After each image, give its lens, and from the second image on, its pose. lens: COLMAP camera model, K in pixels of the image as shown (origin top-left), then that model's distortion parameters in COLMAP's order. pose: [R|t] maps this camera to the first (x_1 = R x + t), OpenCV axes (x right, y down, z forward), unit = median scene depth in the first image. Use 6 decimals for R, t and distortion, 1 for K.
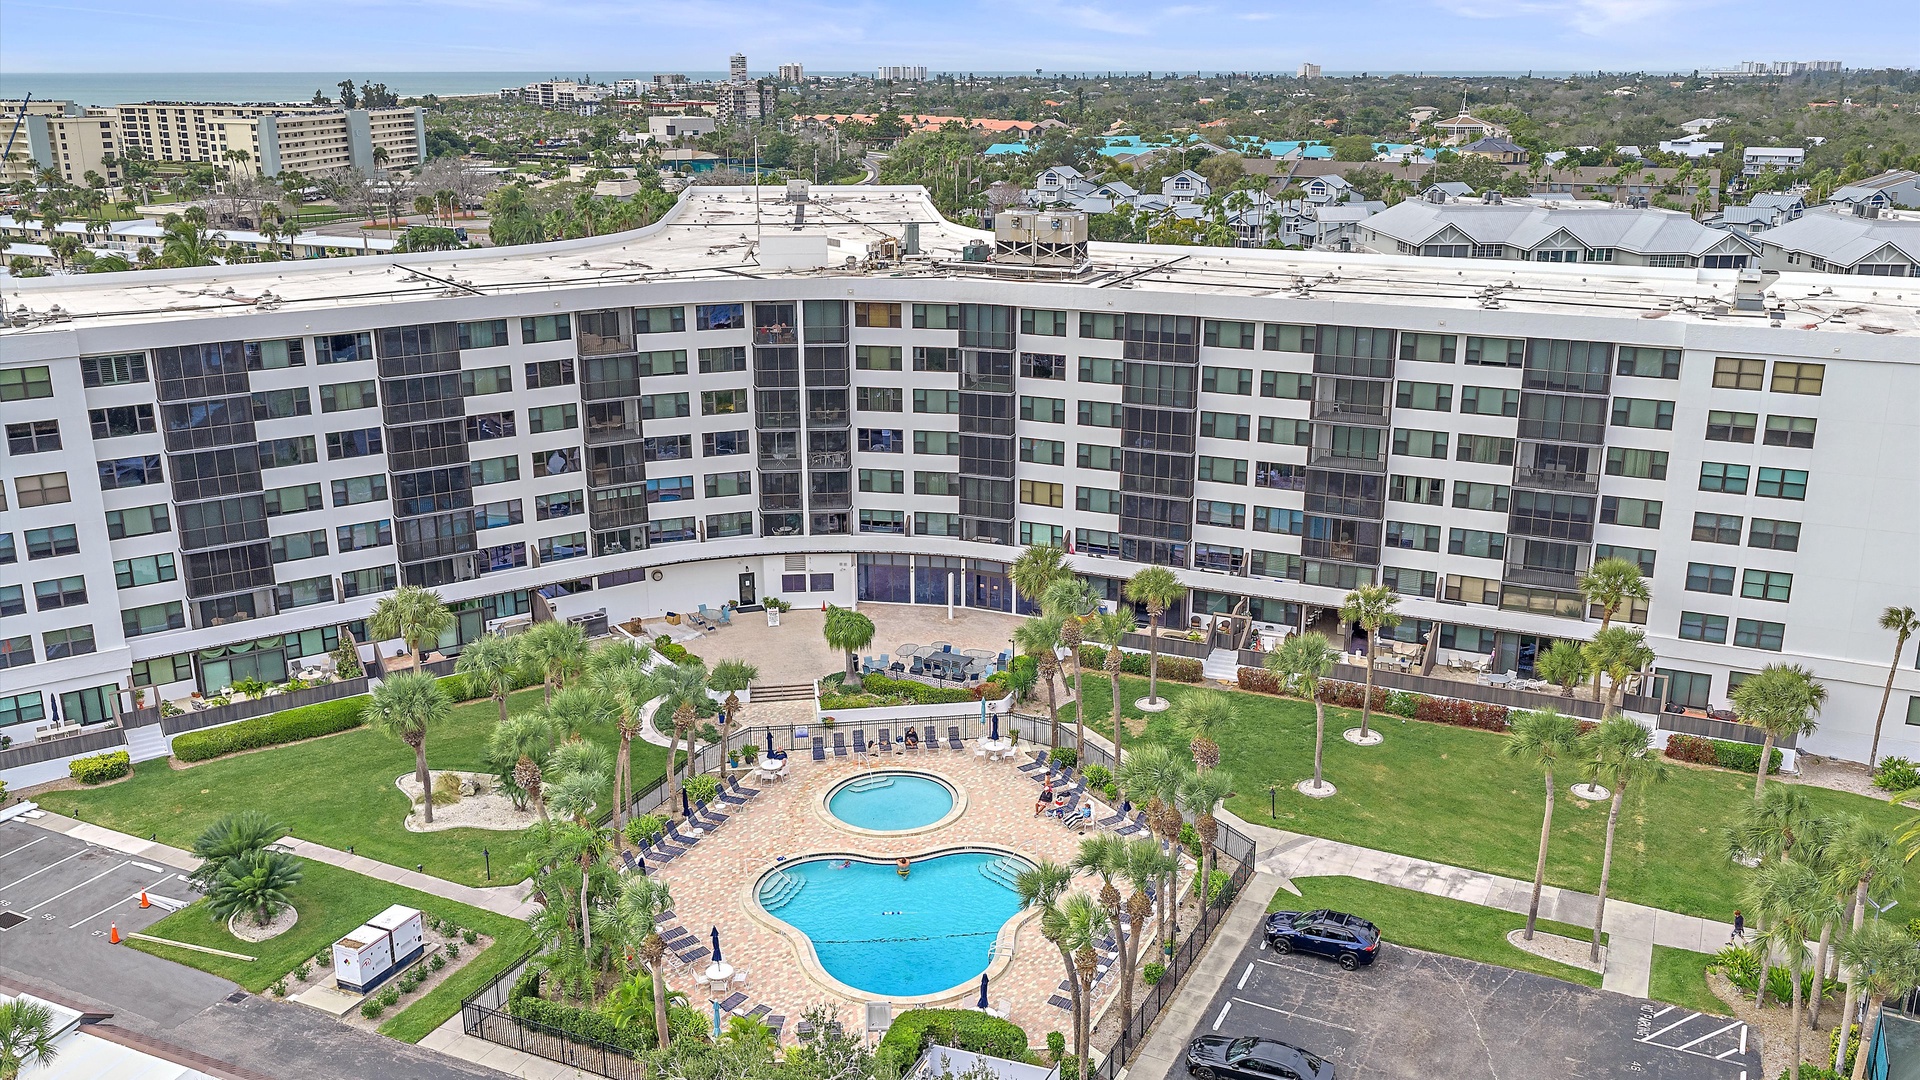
lens RADIAL K [[1585.1, 0, 985.9], [0, 1585.1, 538.1], [0, 0, 1]] dist [0.013563, -0.010075]
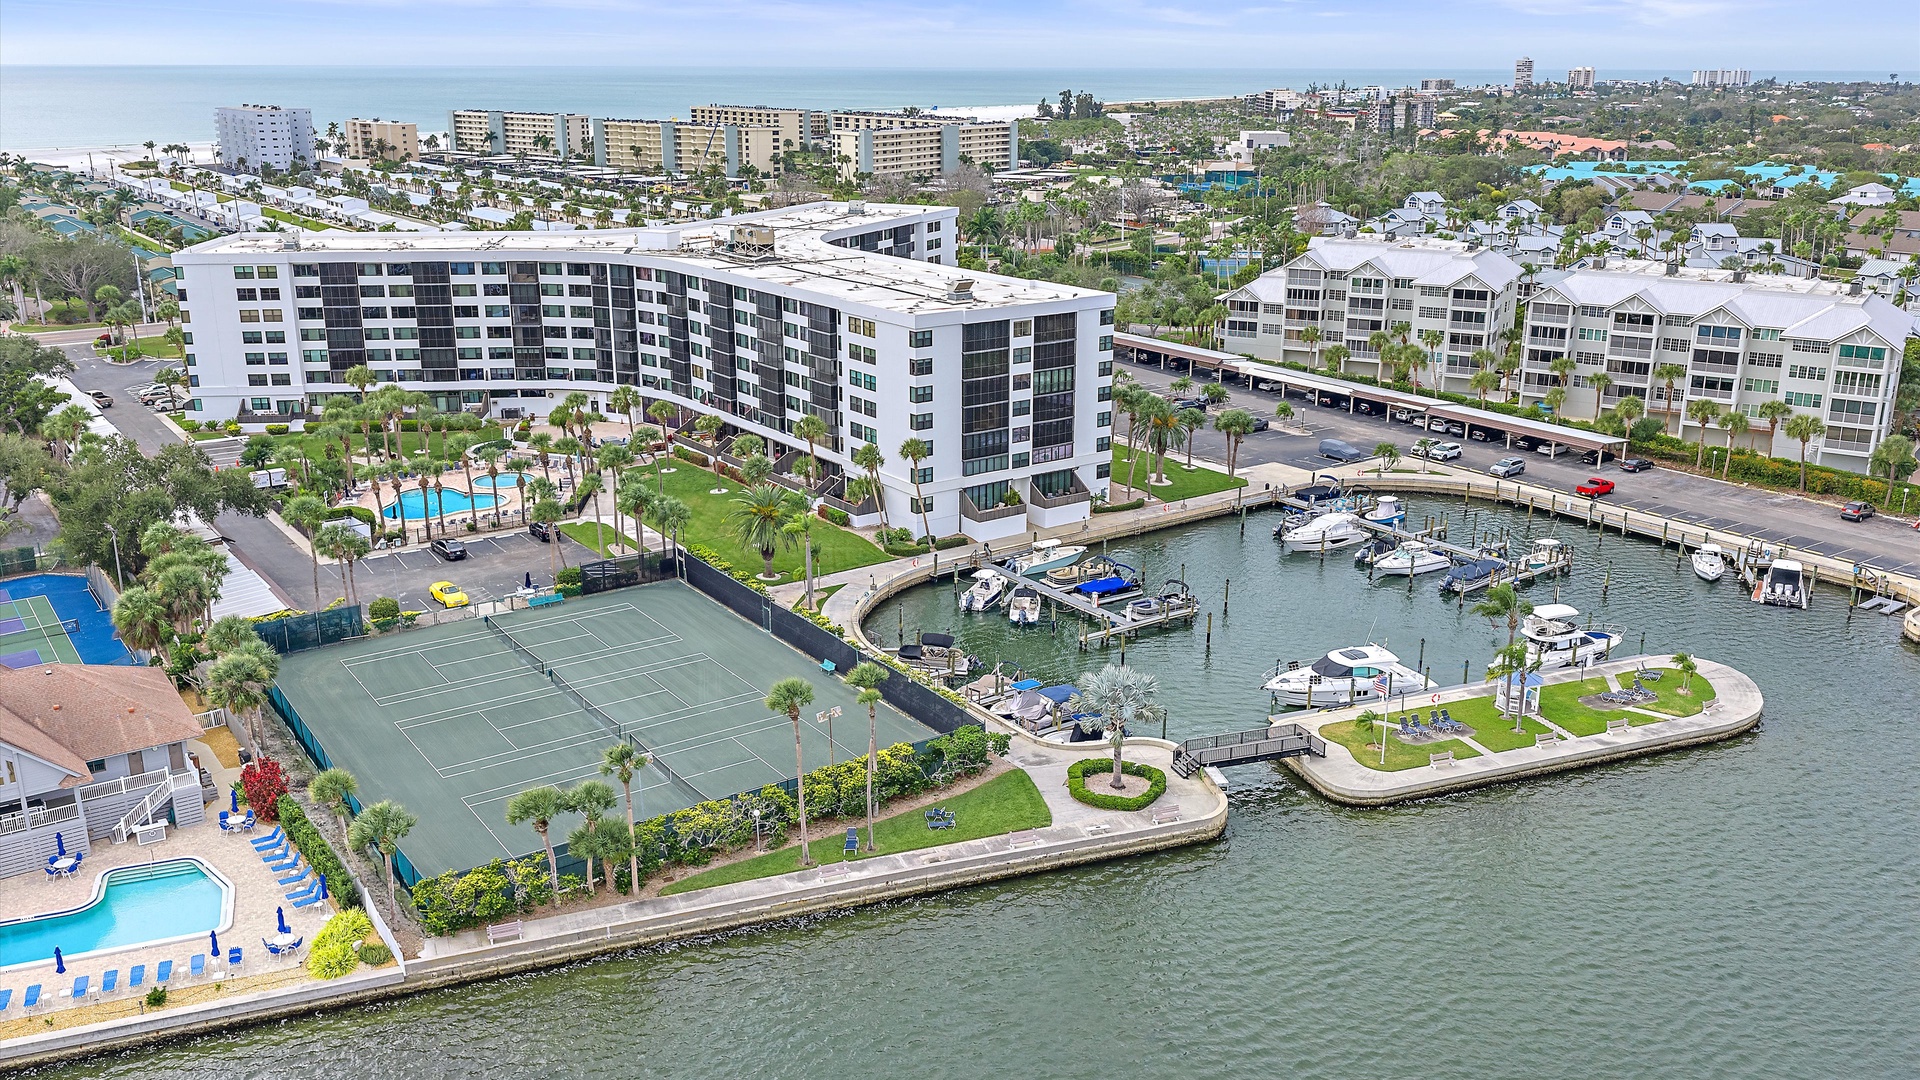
lens RADIAL K [[1585.1, 0, 985.9], [0, 1585.1, 538.1], [0, 0, 1]] dist [0.013563, -0.010075]
pose [[0.876020, 0.142302, -0.460802, 1.293575], [-0.141537, 0.989263, 0.036425, 0.053753], [0.461037, 0.033312, 0.886755, -0.558626]]
